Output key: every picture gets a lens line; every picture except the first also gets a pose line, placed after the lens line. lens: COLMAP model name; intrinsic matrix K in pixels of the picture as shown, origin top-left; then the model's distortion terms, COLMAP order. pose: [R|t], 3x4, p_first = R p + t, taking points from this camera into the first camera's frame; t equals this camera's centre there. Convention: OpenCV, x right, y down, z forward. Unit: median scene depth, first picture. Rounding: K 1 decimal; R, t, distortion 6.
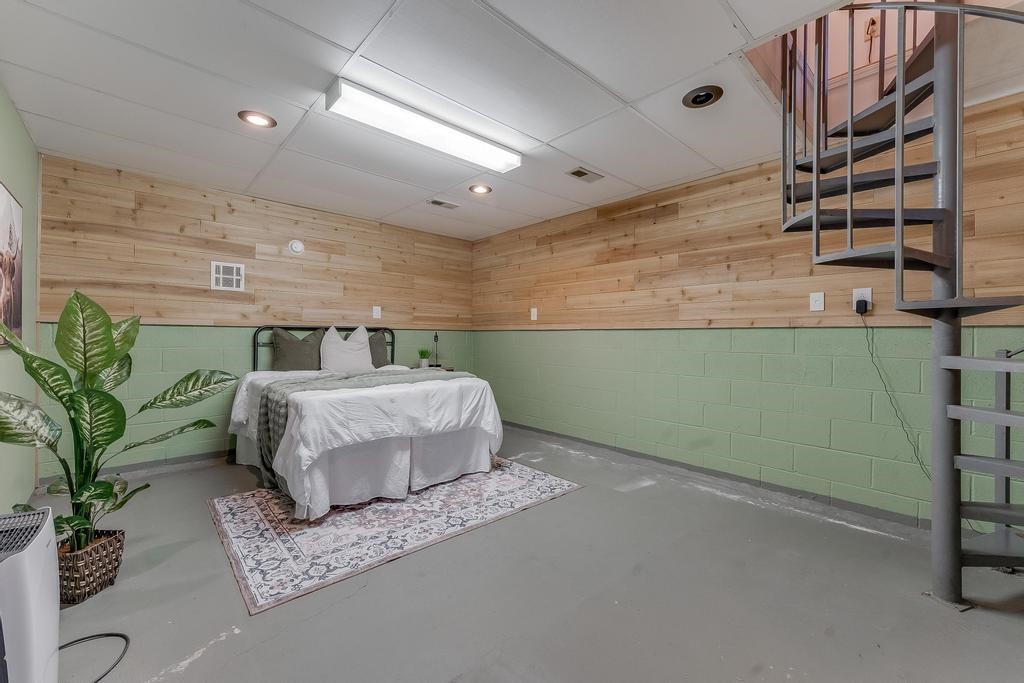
lens RADIAL K [[414.0, 0, 513.0], [0, 414.0, 338.9], [0, 0, 1]] dist [-0.001181, -0.000054]
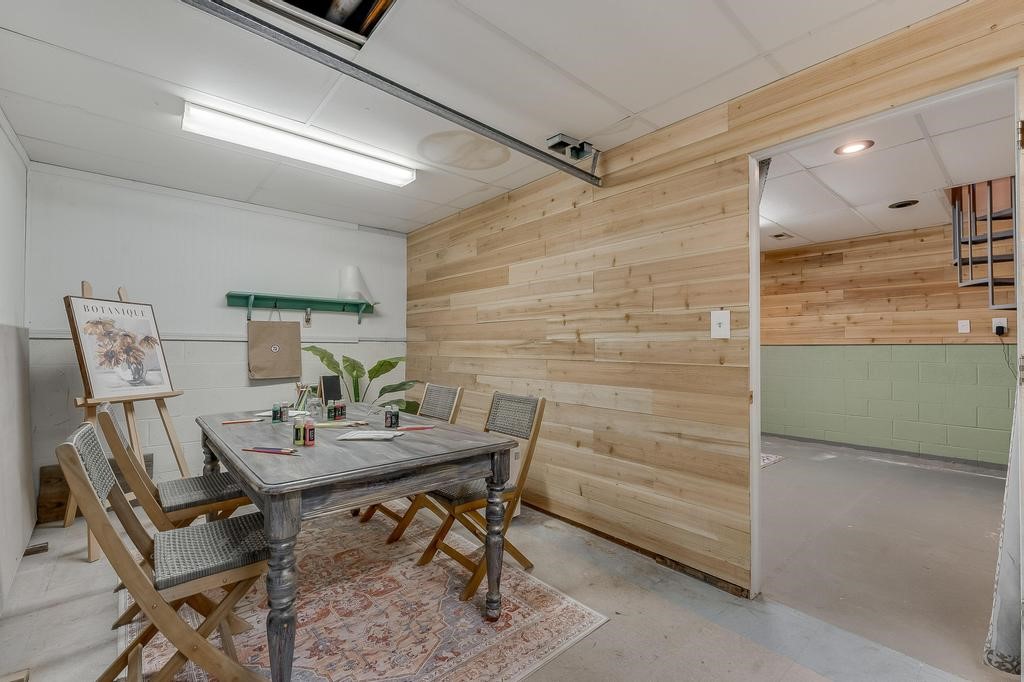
lens RADIAL K [[441.7, 0, 511.0], [0, 441.7, 341.5], [0, 0, 1]] dist [-0.002024, 0.000681]
pose [[0.999118, -0.005369, -0.041645, -0.694501], [0.004409, 0.999723, -0.023115, -0.007168], [0.041757, 0.022911, 0.998865, -0.539724]]
